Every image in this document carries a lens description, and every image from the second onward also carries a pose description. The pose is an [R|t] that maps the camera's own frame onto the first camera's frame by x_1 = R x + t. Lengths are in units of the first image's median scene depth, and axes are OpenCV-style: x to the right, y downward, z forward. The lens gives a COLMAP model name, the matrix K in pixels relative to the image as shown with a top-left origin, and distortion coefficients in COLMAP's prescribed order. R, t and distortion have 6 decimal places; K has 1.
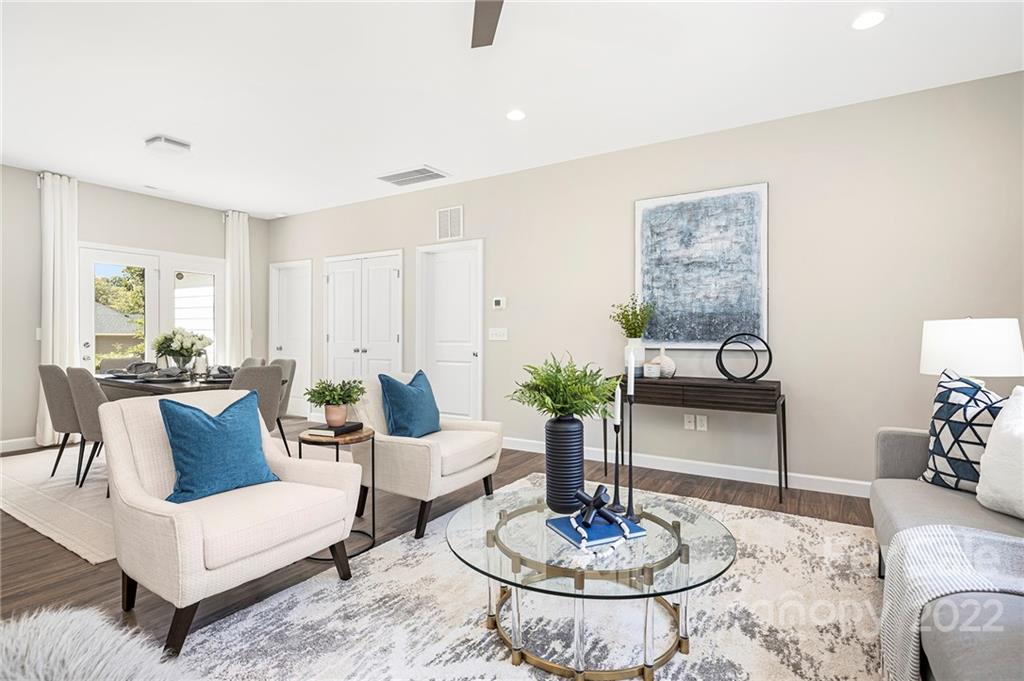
lens RADIAL K [[498.3, 0, 509.6], [0, 498.3, 336.1], [0, 0, 1]] dist [-0.000041, 0.000108]
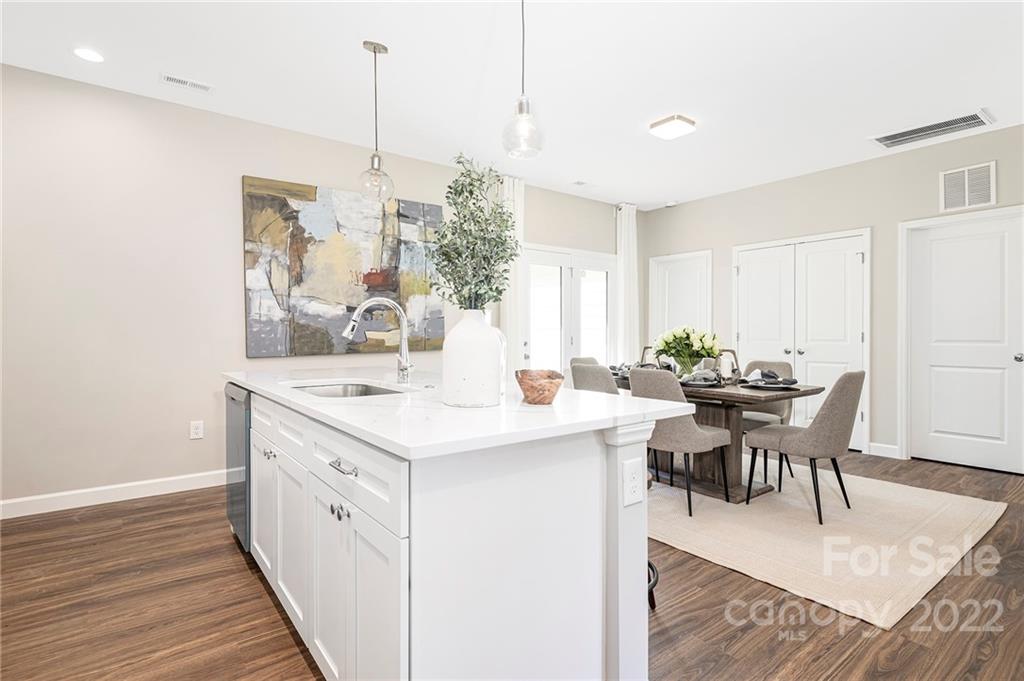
lens RADIAL K [[502.6, 0, 515.3], [0, 502.6, 336.9], [0, 0, 1]] dist [-0.003823, -0.001955]
pose [[0.937427, -0.001872, -0.348178, -0.682940], [0.001979, 0.999998, -0.000048, 0.003471], [0.348177, -0.000644, 0.937429, 0.049345]]
